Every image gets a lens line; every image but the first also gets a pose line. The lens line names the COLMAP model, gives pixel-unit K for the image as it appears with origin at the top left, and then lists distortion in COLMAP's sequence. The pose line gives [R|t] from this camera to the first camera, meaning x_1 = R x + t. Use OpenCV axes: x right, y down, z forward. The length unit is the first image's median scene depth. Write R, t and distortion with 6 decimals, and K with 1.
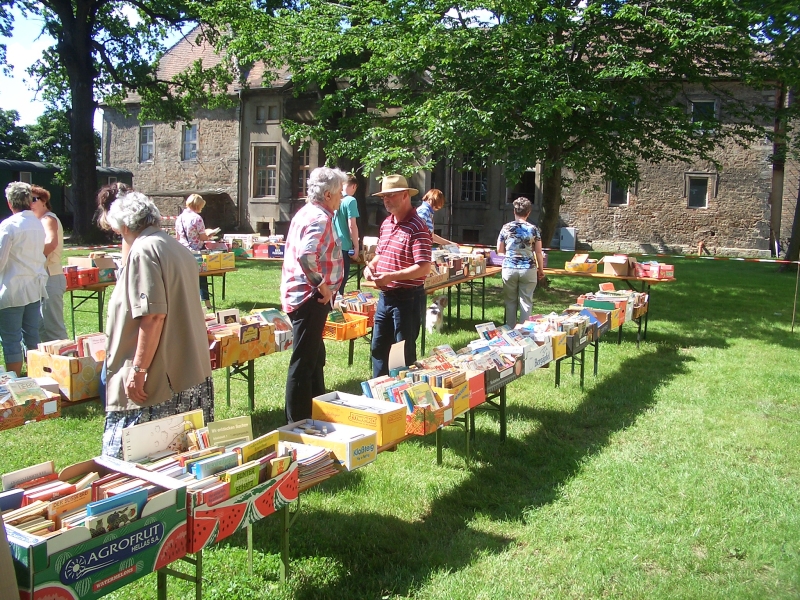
lens RADIAL K [[788.2, 0, 400.0], [0, 788.2, 300.0], [0, 0, 1]] dist [-0.248645, 0.249816]
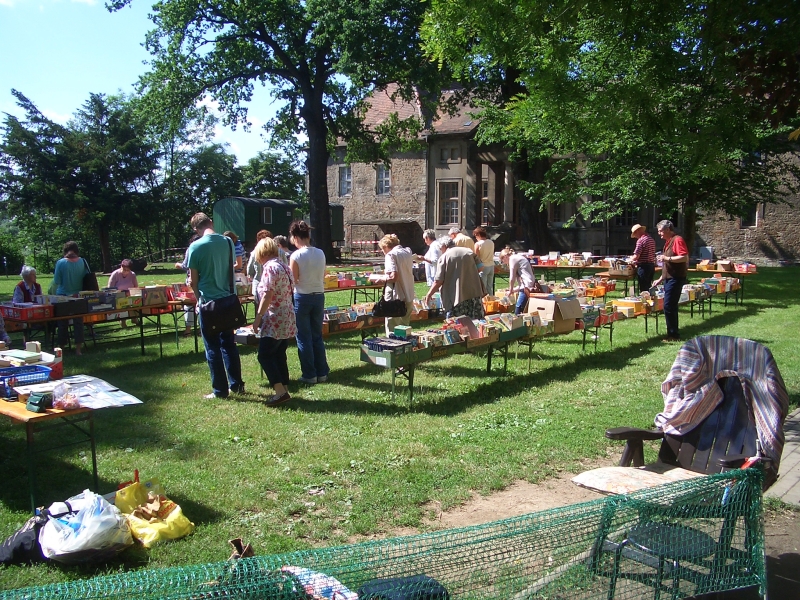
lens RADIAL K [[788.2, 0, 400.0], [0, 788.2, 300.0], [0, 0, 1]] dist [-0.248645, 0.249816]
pose [[0.984256, -0.006478, -0.176628, -0.038448], [0.001359, 0.999576, -0.029084, 0.020472], [0.176742, 0.028386, 0.983848, -0.213251]]
